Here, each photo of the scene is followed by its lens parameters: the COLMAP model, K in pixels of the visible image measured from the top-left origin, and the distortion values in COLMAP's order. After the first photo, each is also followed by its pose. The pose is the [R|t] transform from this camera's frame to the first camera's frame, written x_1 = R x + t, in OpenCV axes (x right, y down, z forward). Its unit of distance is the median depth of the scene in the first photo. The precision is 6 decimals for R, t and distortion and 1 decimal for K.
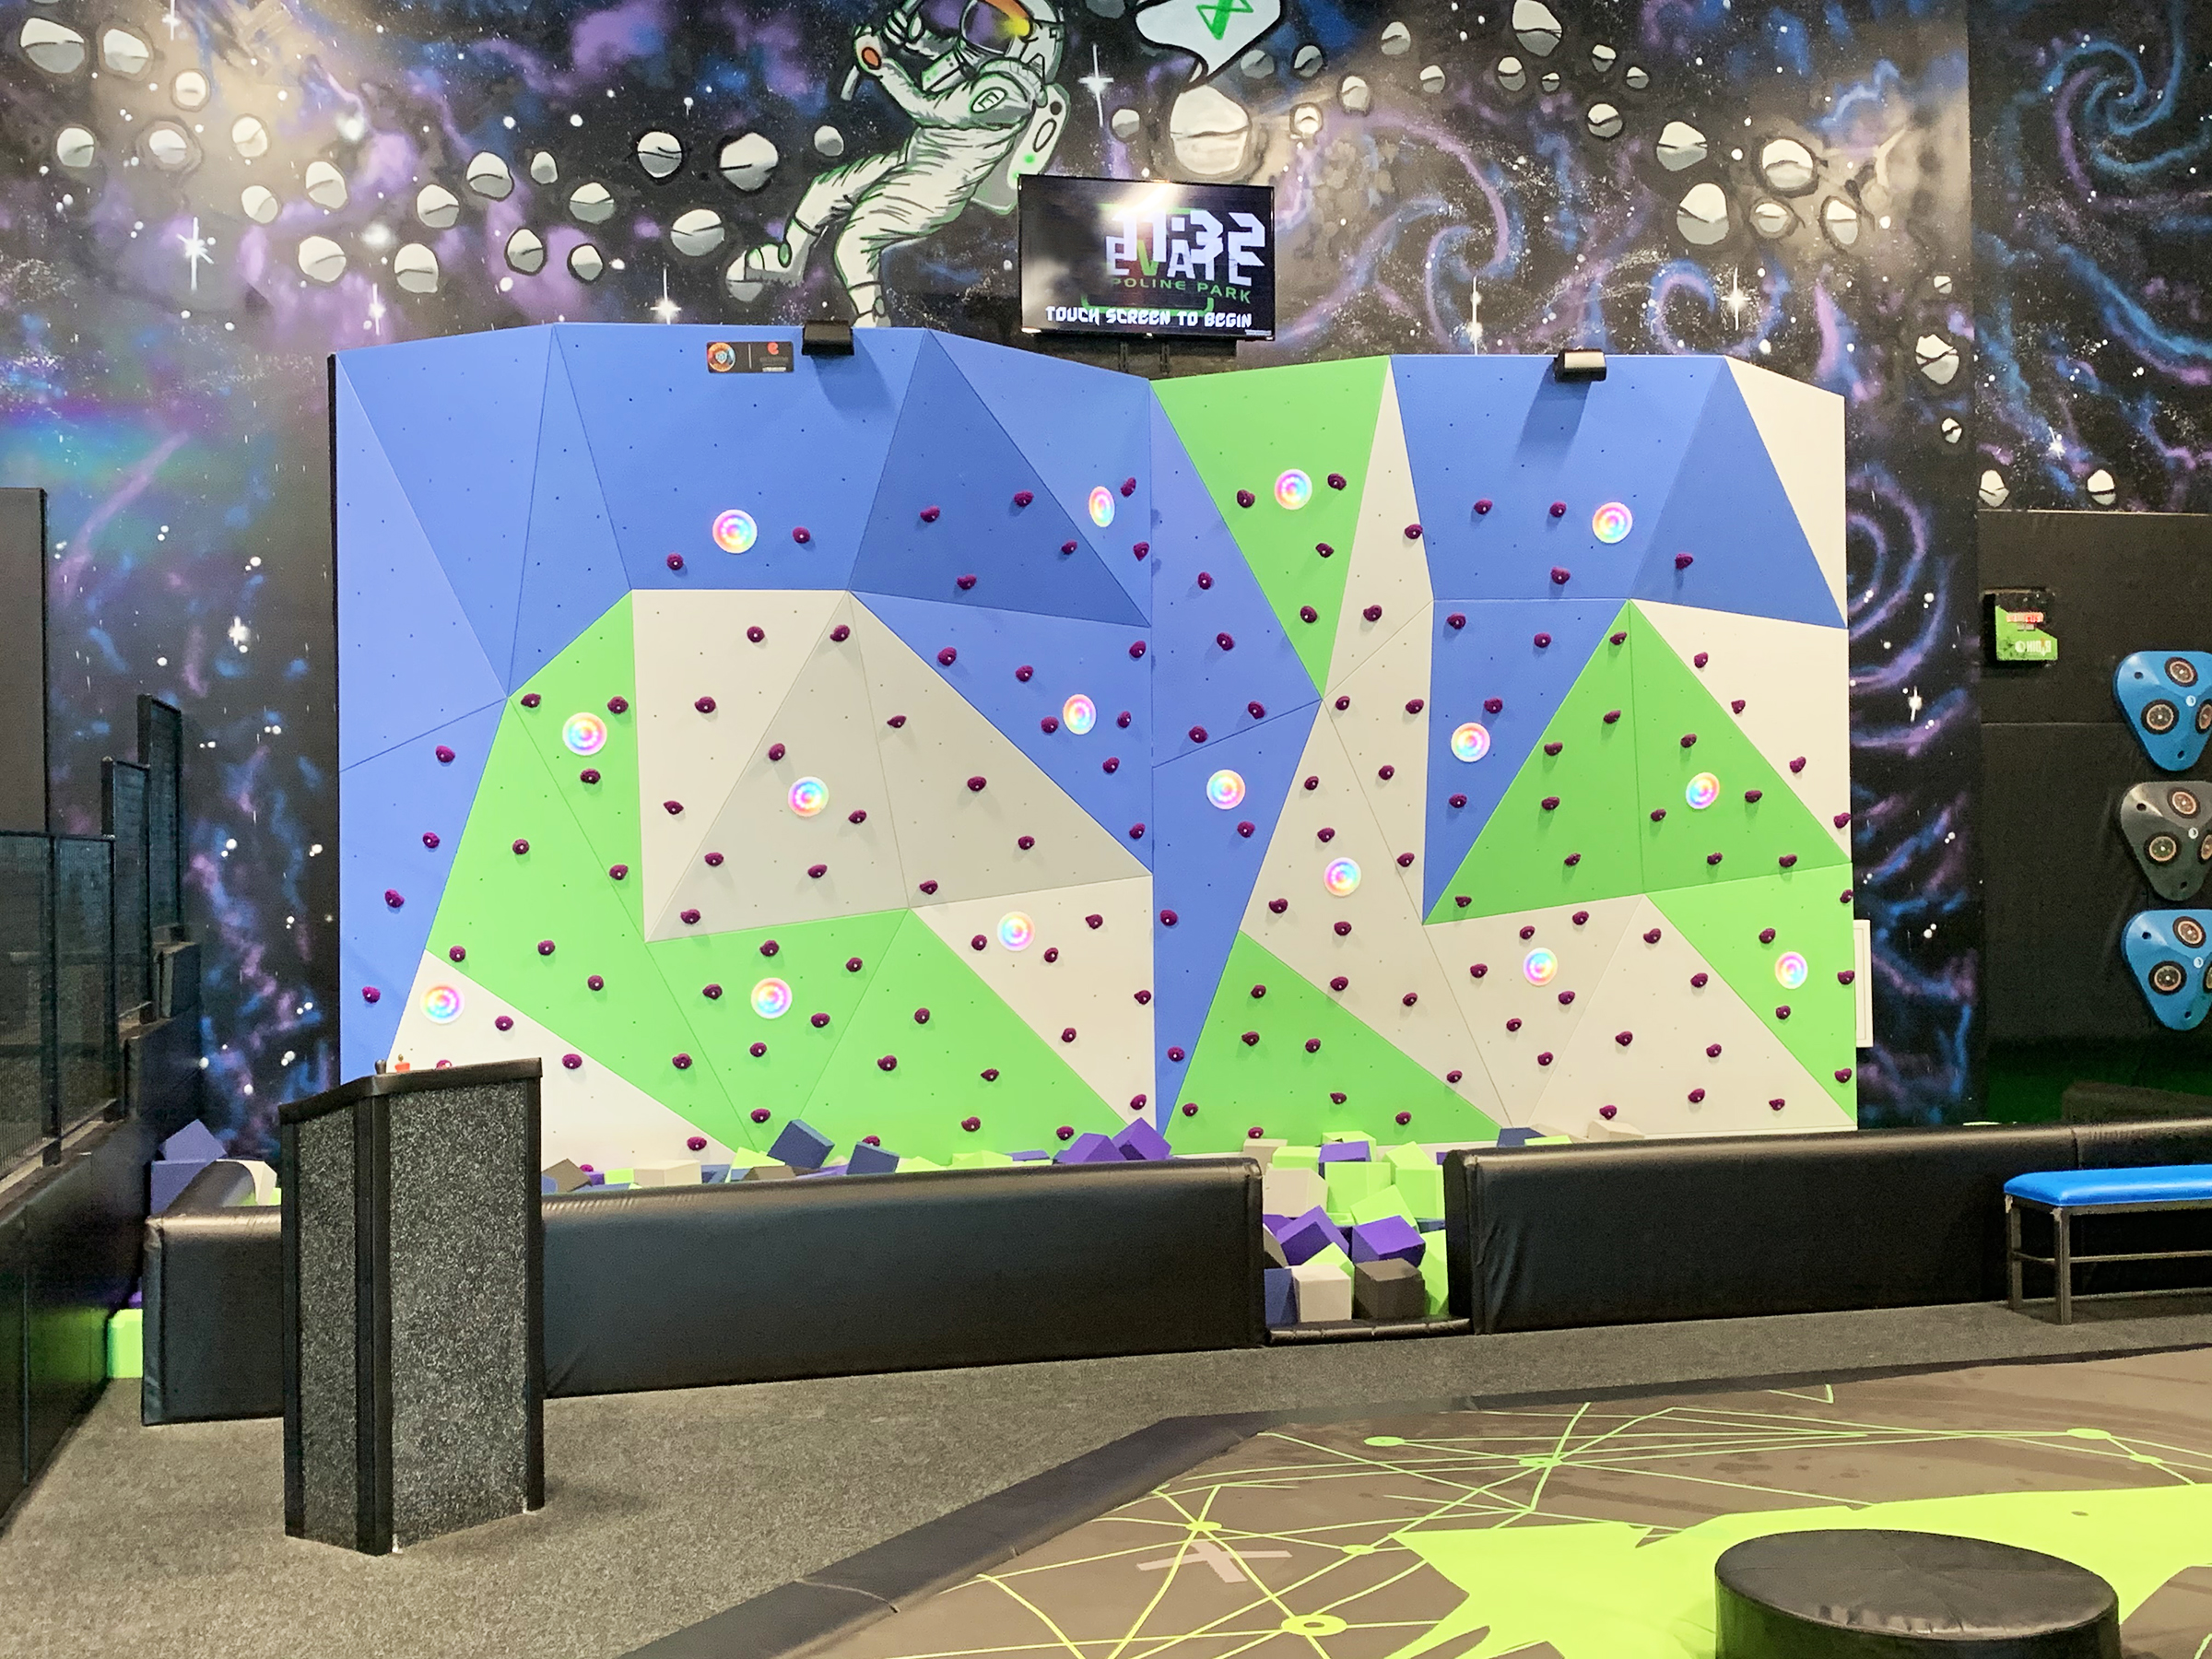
lens RADIAL K [[2381.6, 0, 1118.6], [0, 2381.6, 847.8], [0, 0, 1]] dist [0.030411, 0.000000]
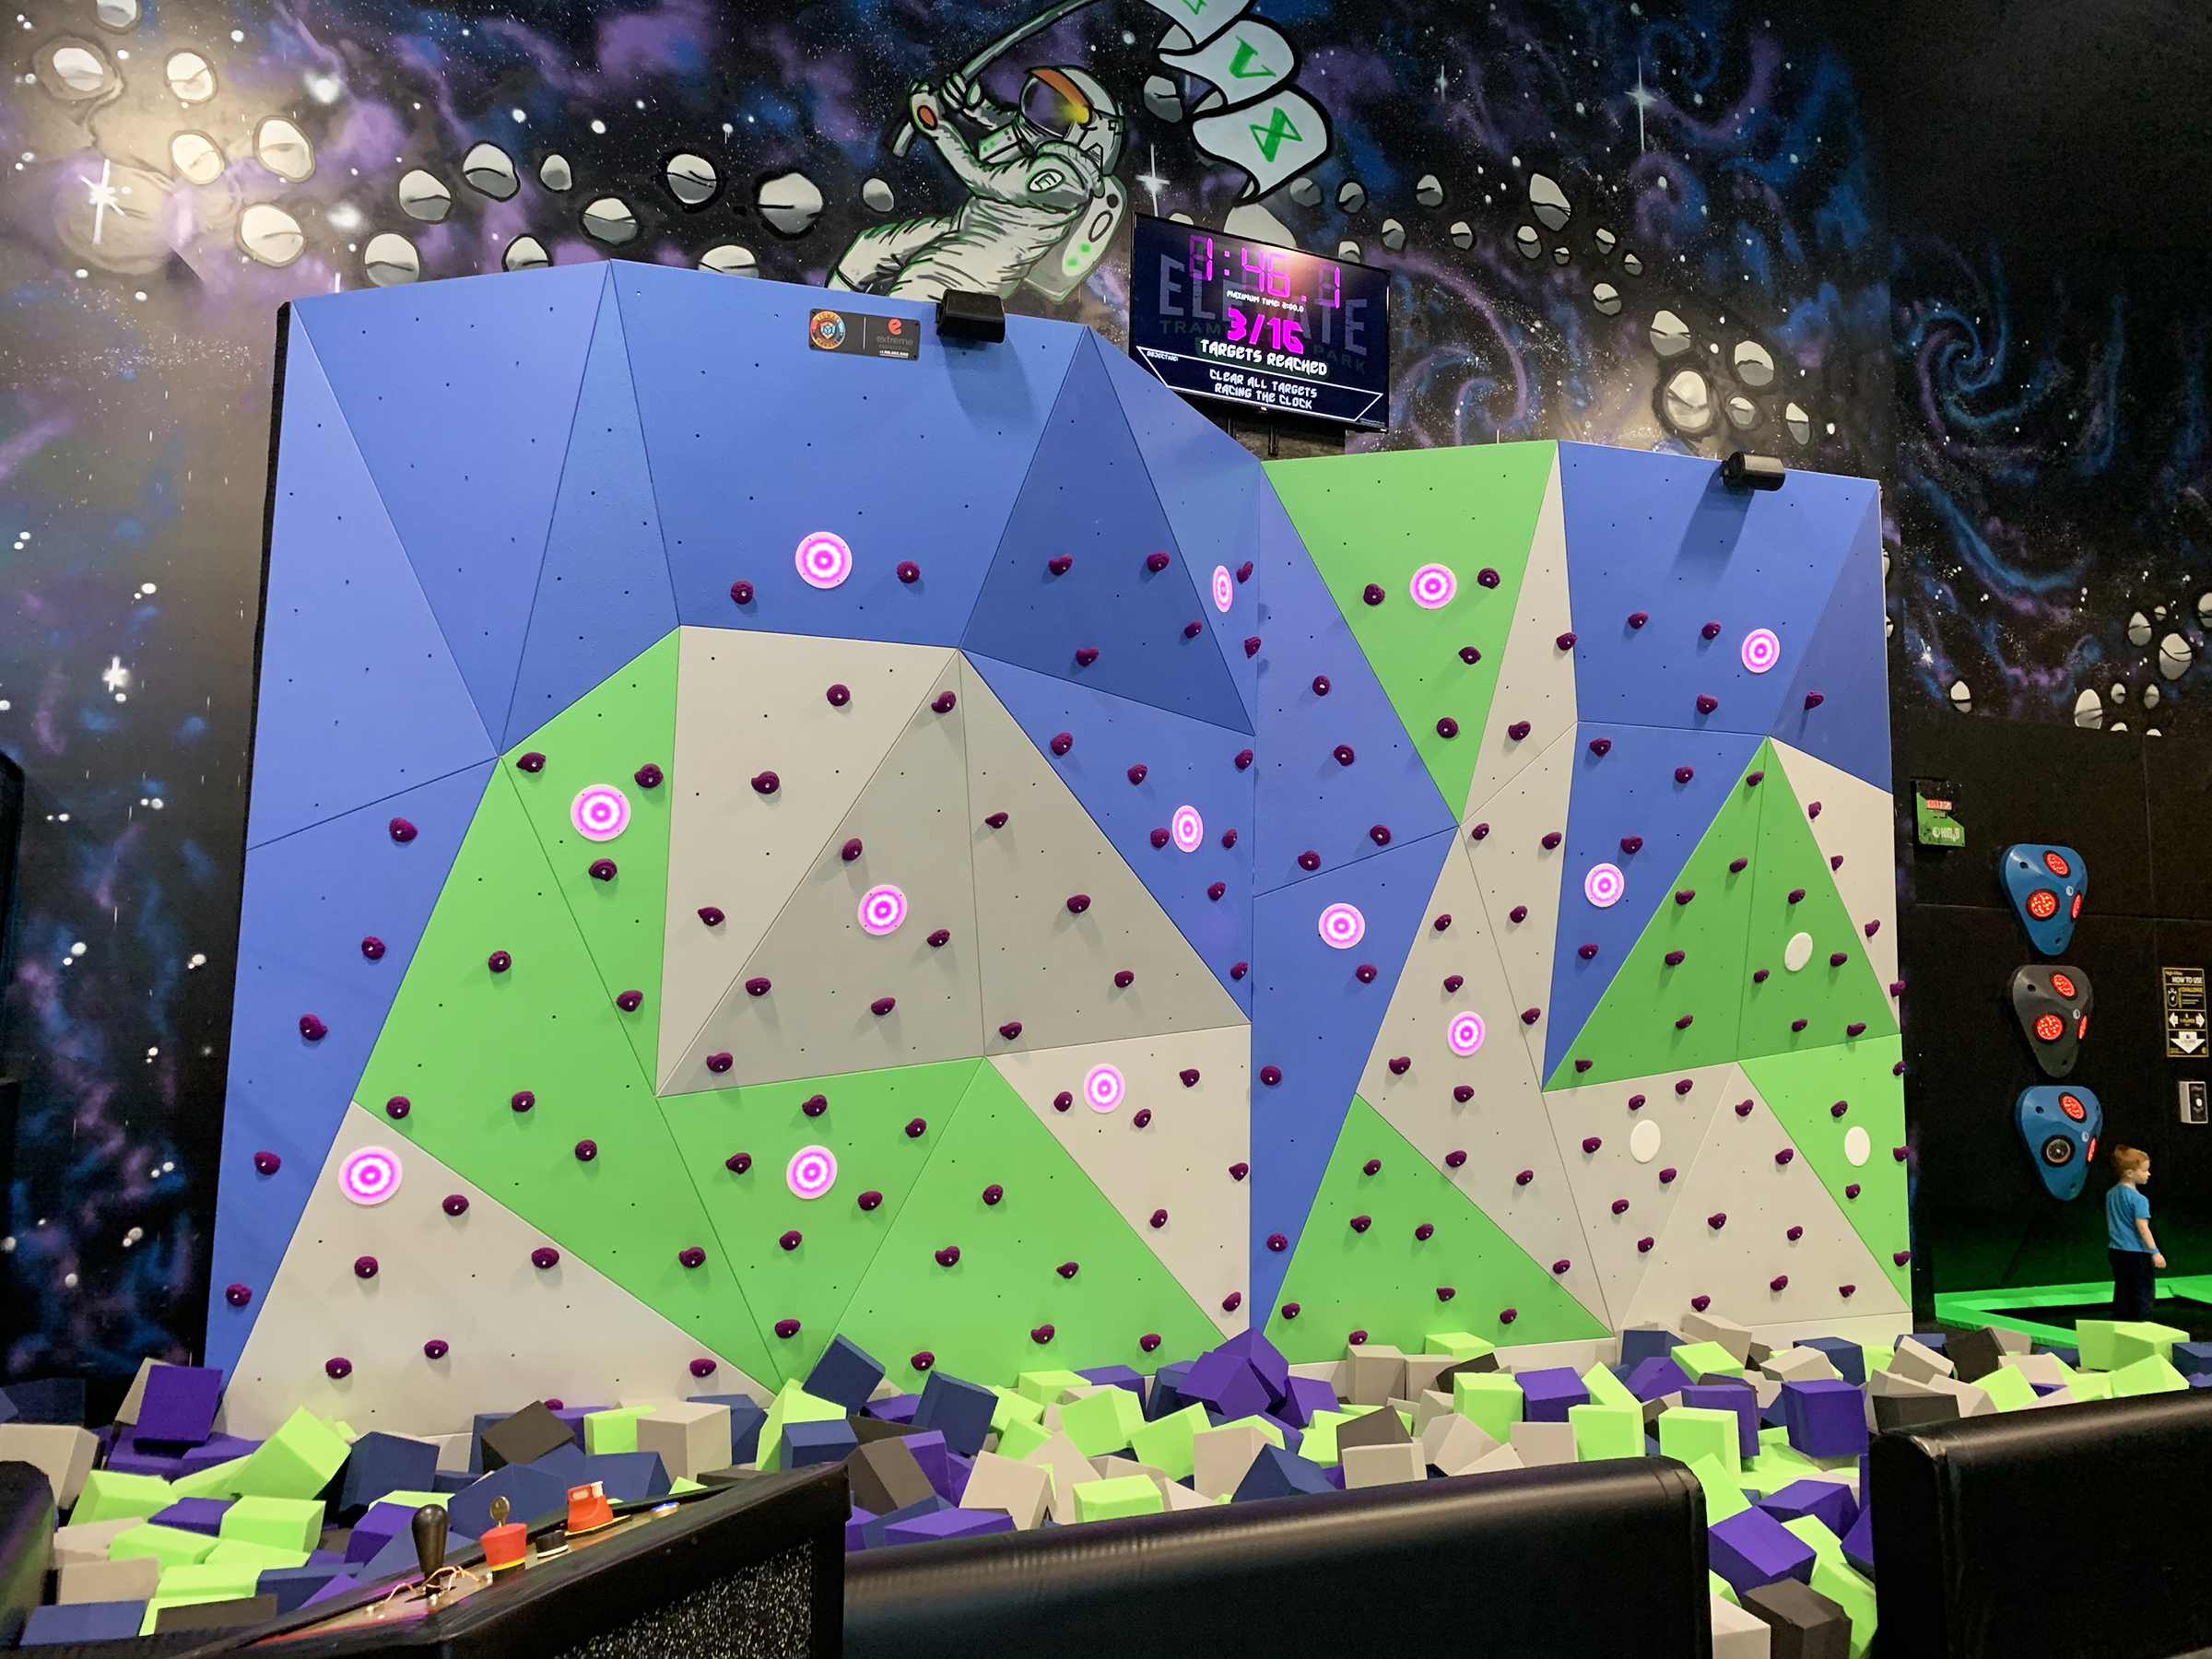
lens RADIAL K [[1682.4, 0, 1094.2], [0, 1682.4, 822.2], [0, 0, 1]] dist [-0.012975, 0.032694]
pose [[0.984250, 0.049216, 0.169793, -0.146049], [-0.029947, 0.993002, -0.114235, 0.009626], [-0.174227, 0.107351, 0.978836, 0.415940]]
